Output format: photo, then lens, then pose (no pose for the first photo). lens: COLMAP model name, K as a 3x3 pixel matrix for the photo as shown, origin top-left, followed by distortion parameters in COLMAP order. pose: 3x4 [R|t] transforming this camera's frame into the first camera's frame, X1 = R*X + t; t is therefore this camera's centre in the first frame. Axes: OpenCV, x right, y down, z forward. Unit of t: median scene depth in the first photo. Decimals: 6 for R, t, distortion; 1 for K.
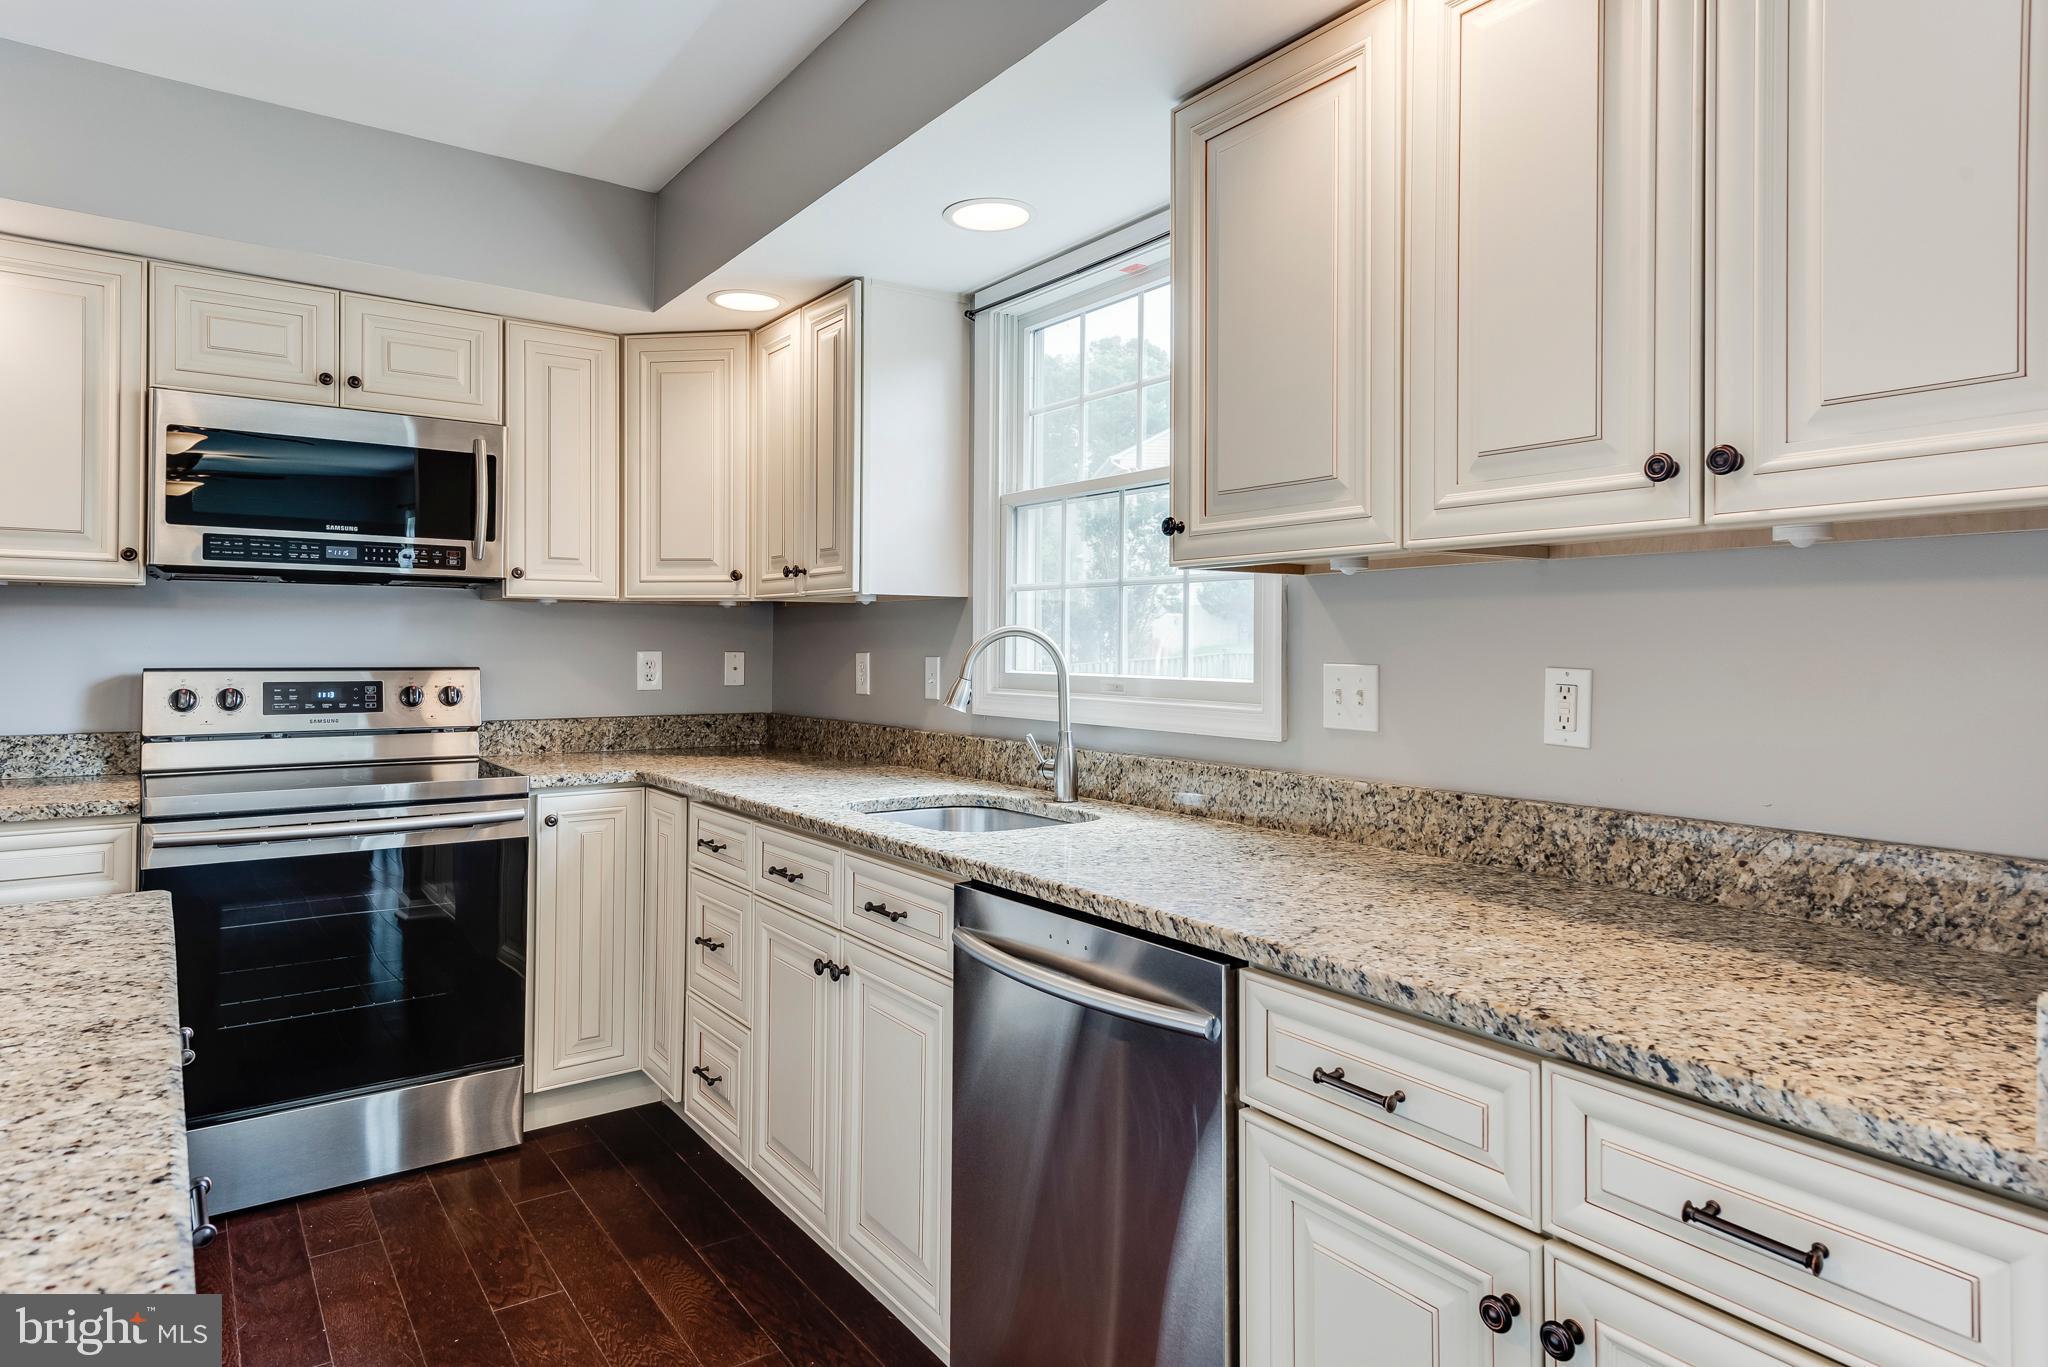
lens RADIAL K [[1198.0, 0, 1027.8], [0, 1198.0, 634.9], [0, 0, 1]] dist [0.047052, -0.019035]
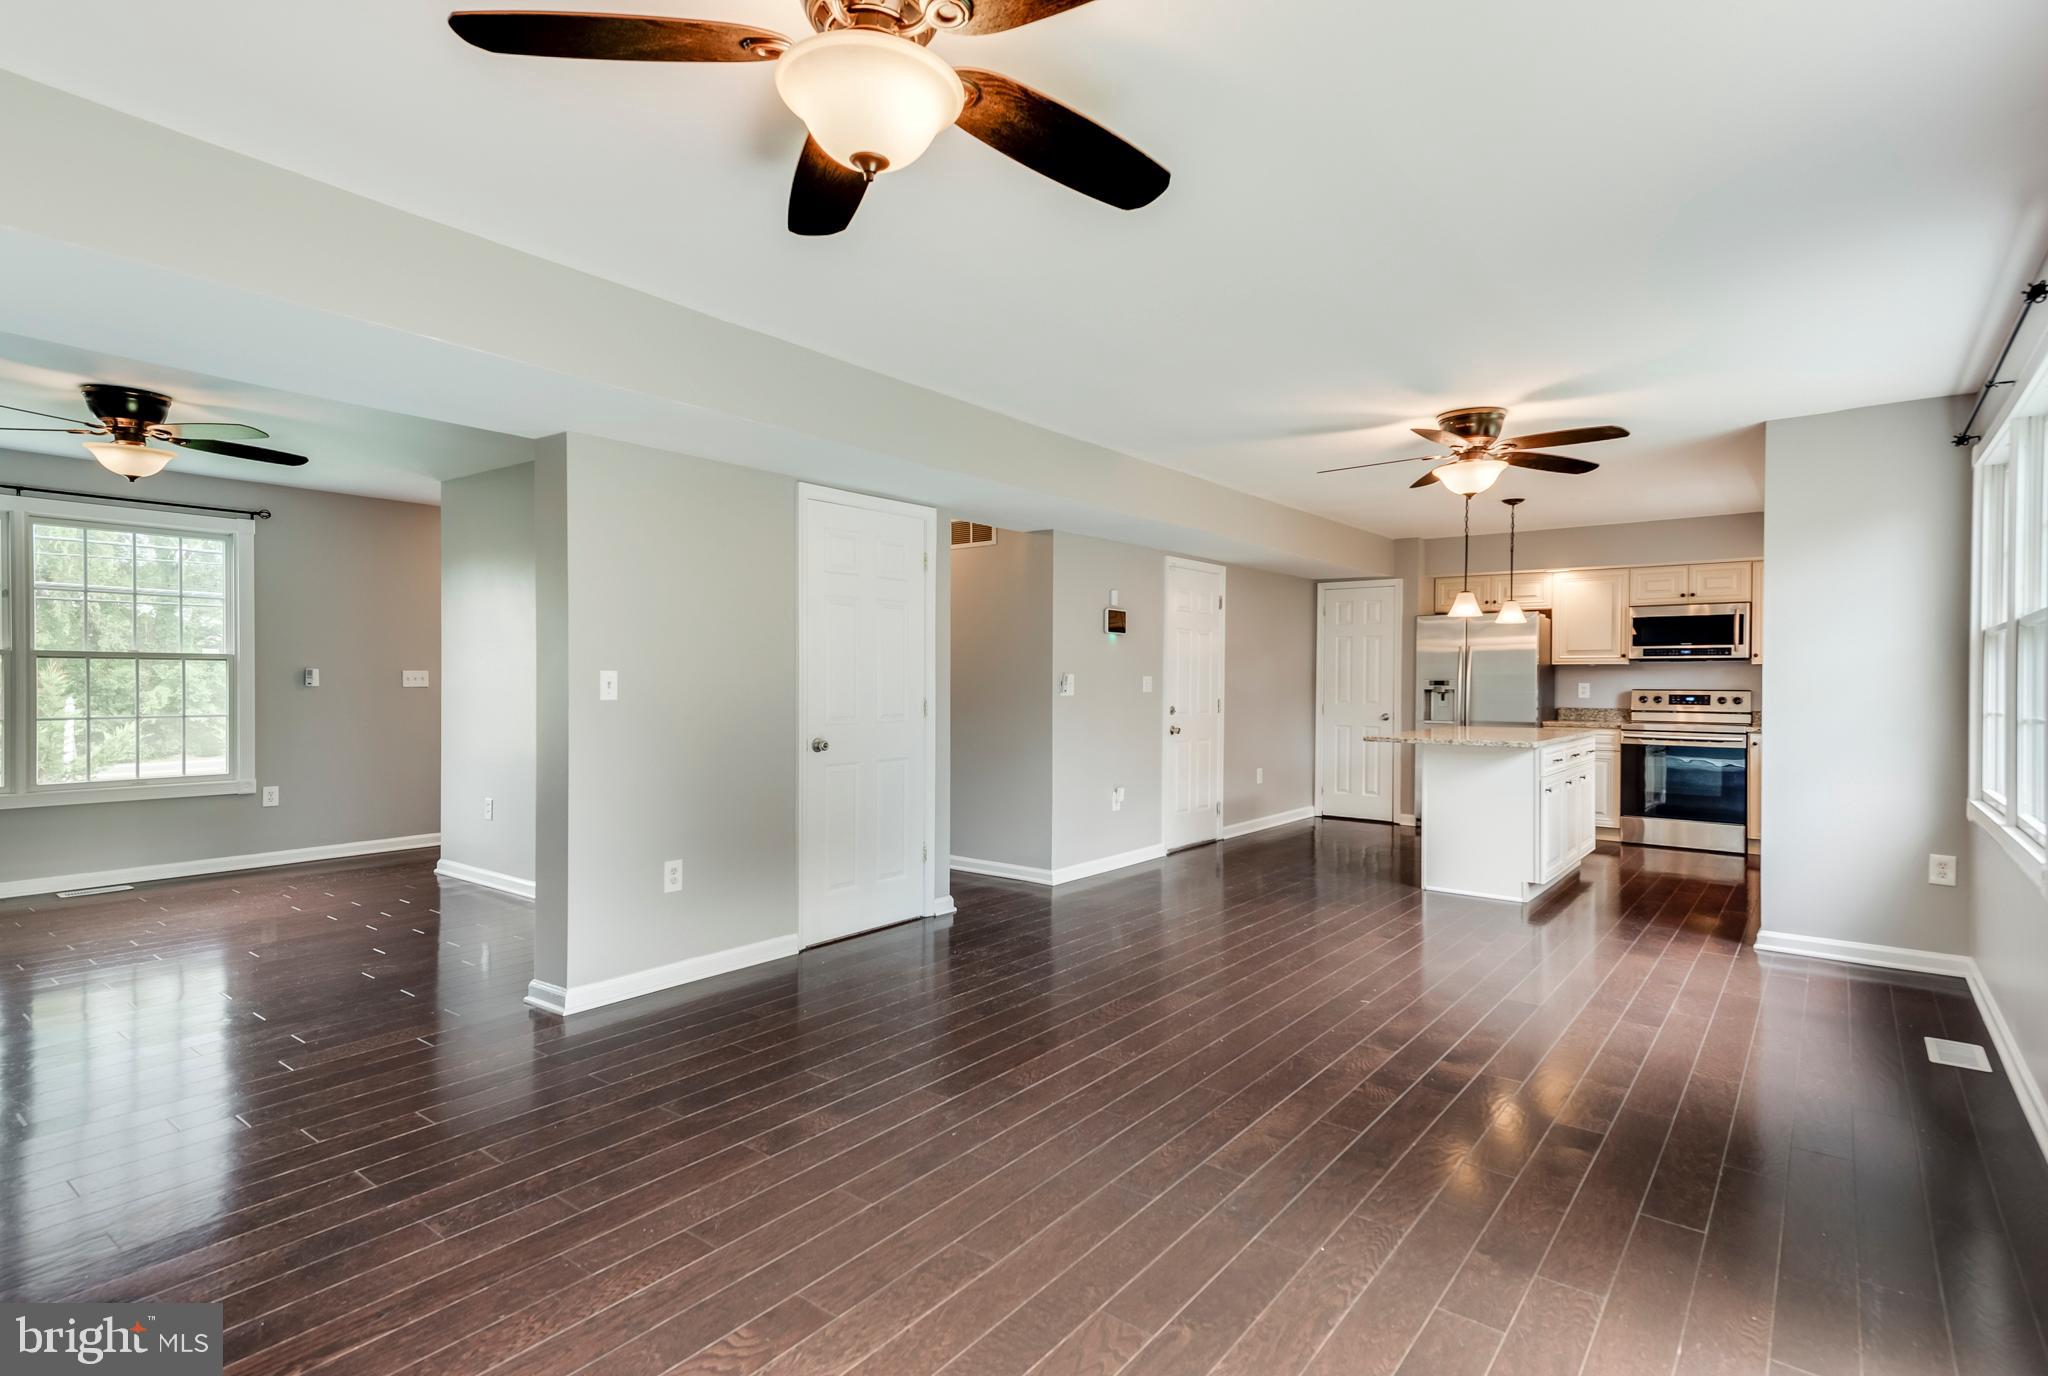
lens RADIAL K [[1014.4, 0, 1017.6], [0, 1014.4, 689.4], [0, 0, 1]] dist [0.033010, -0.001405]
pose [[0.273535, 0.004950, -0.961849, 1.513931], [0.008214, 0.999938, 0.007482, -0.006381], [0.961827, -0.009948, 0.273478, -1.374851]]
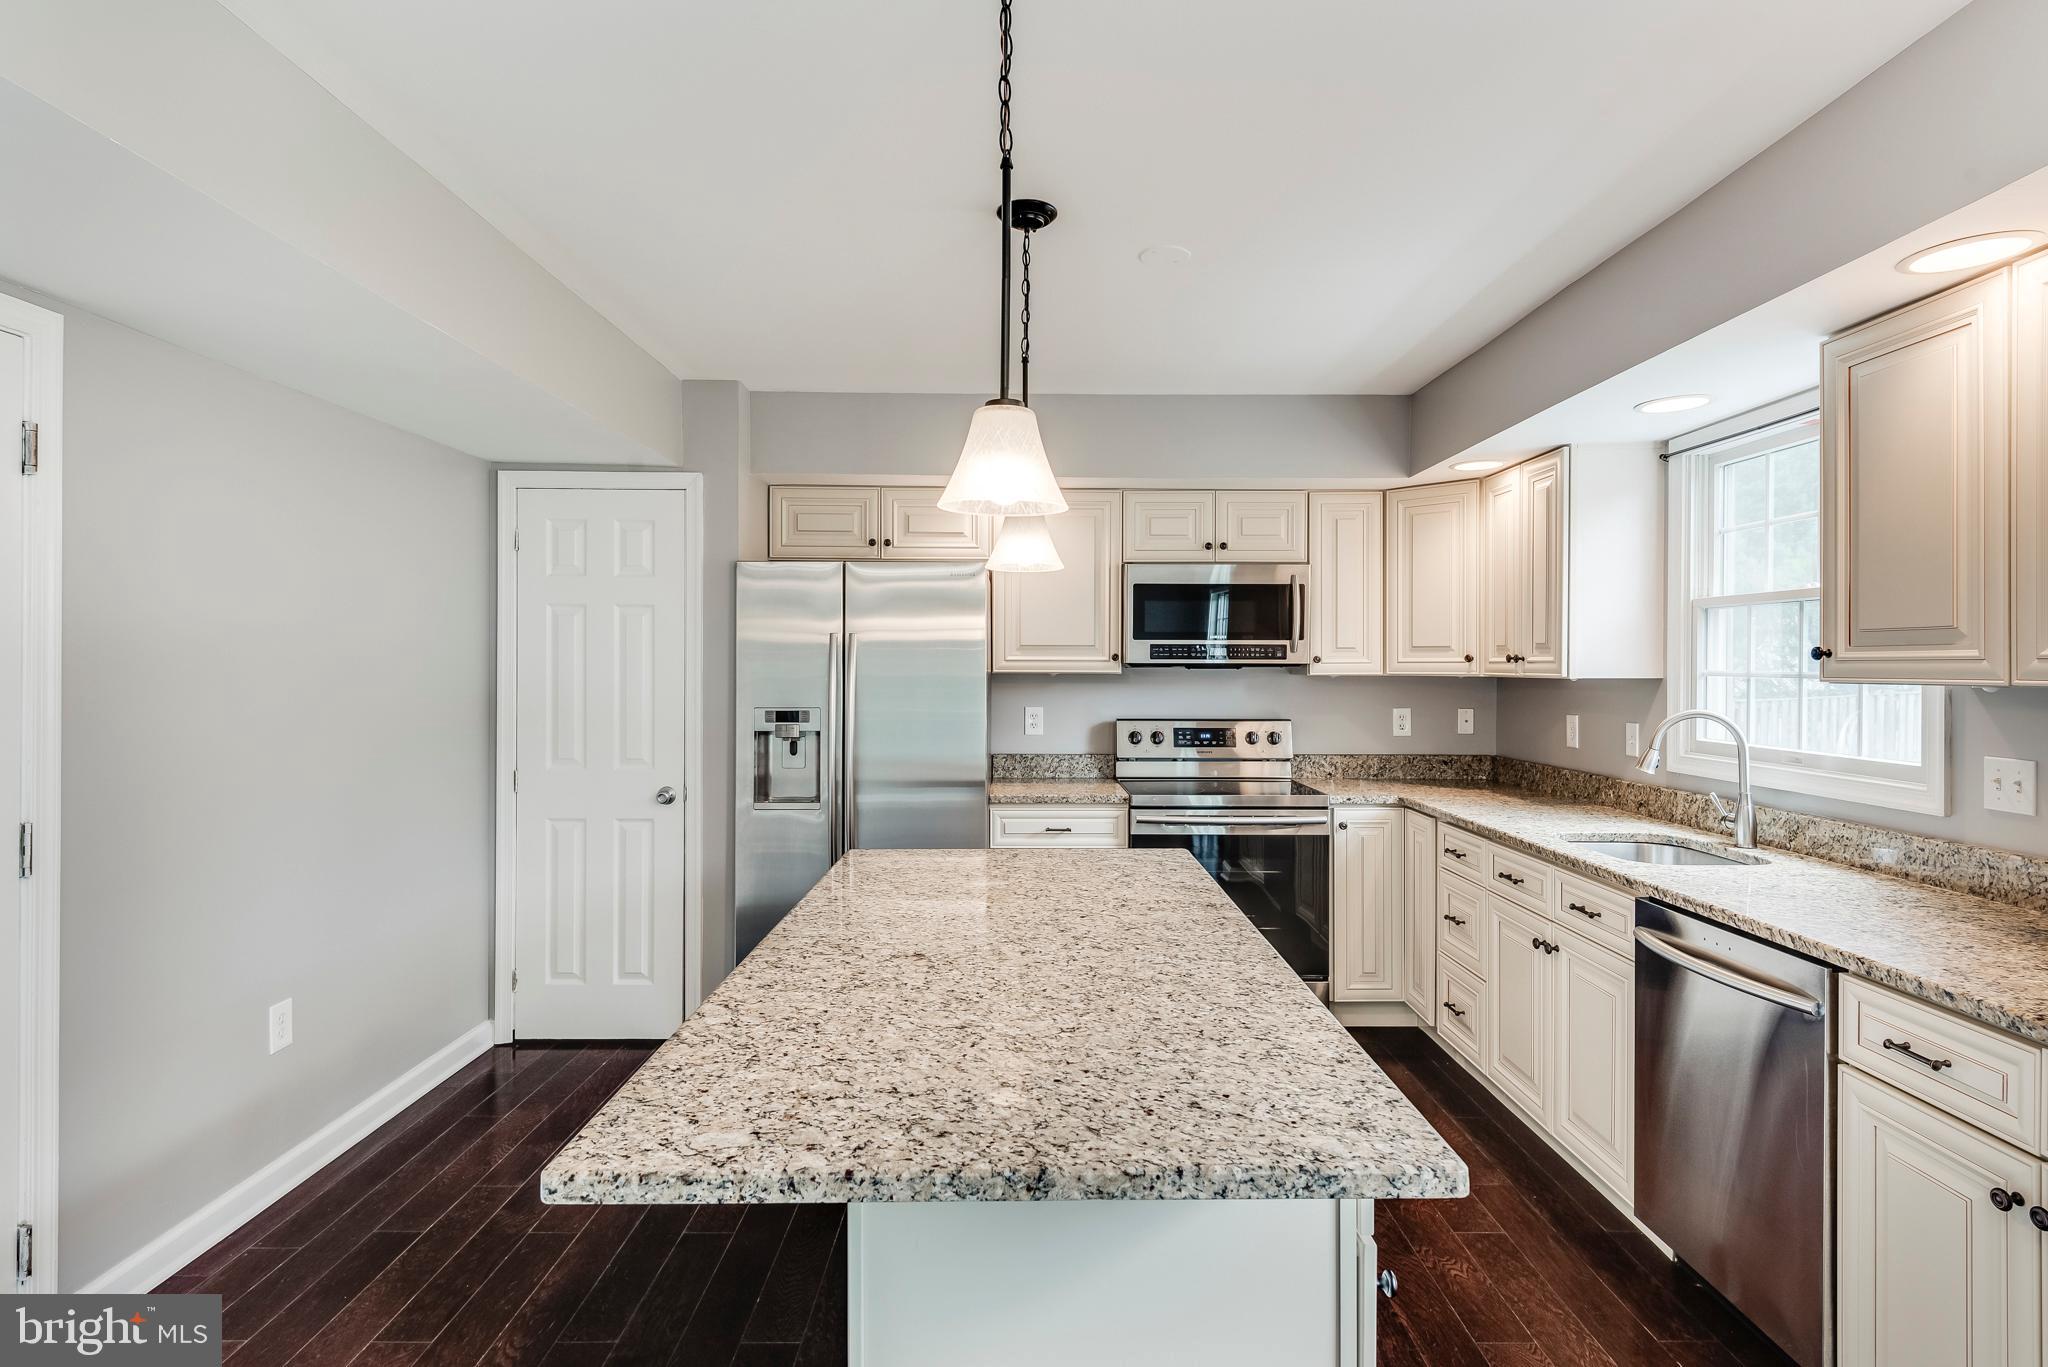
lens RADIAL K [[1062.2, 0, 1028.8], [0, 1062.2, 671.0], [0, 0, 1]] dist [0.017905, -0.013195]
pose [[0.815603, -0.001173, -0.578611, 0.059557], [0.008923, 0.999905, 0.010551, -0.060681], [0.578543, -0.013769, 0.815536, -0.329905]]
